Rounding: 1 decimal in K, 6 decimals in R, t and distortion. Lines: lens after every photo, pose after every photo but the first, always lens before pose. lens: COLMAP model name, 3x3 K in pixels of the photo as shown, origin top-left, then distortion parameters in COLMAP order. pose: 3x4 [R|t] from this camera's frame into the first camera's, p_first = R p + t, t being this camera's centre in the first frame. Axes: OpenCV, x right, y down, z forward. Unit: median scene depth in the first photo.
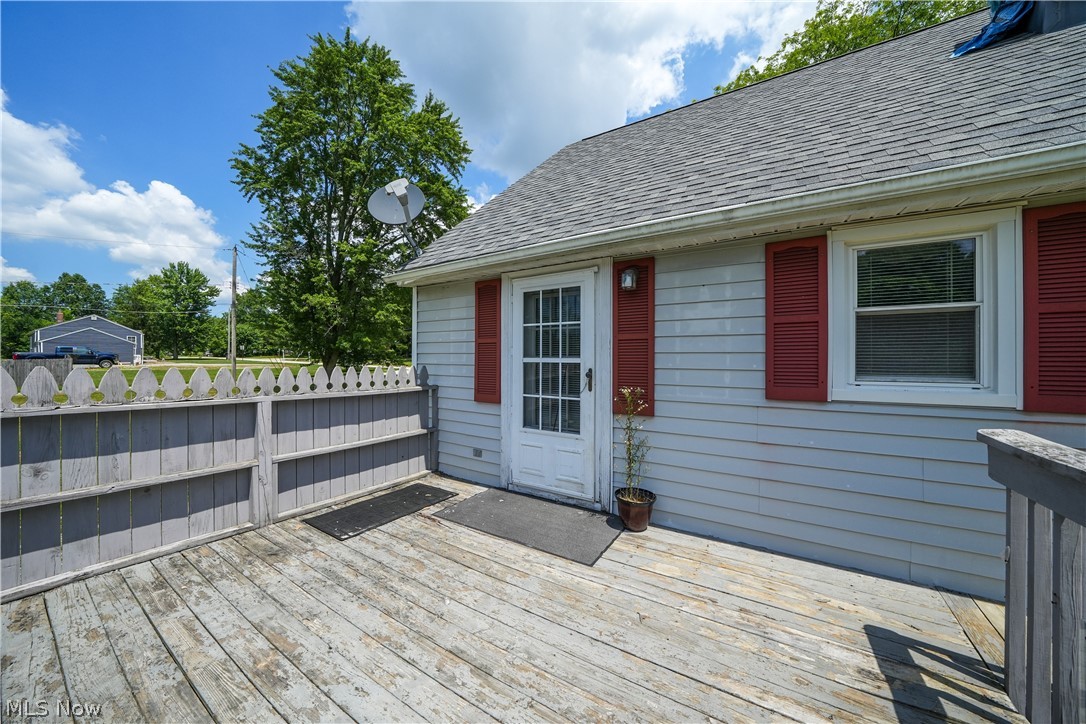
lens RADIAL K [[380.9, 0, 537.7], [0, 380.9, 357.2], [0, 0, 1]] dist [-0.001867, -0.000419]
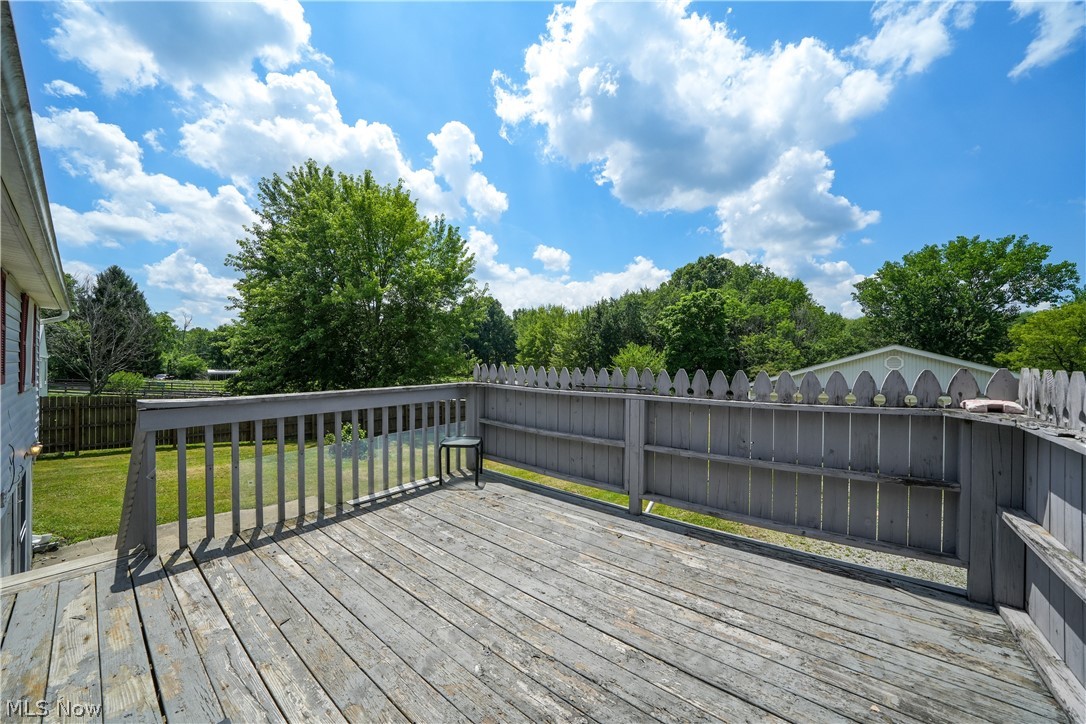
lens RADIAL K [[380.9, 0, 537.7], [0, 380.9, 357.2], [0, 0, 1]] dist [-0.001867, -0.000419]
pose [[-0.993331, -0.002926, 0.115259, -0.472632], [-0.005351, 0.999771, -0.020739, 0.025882], [-0.115172, -0.021218, -0.993119, 1.873415]]
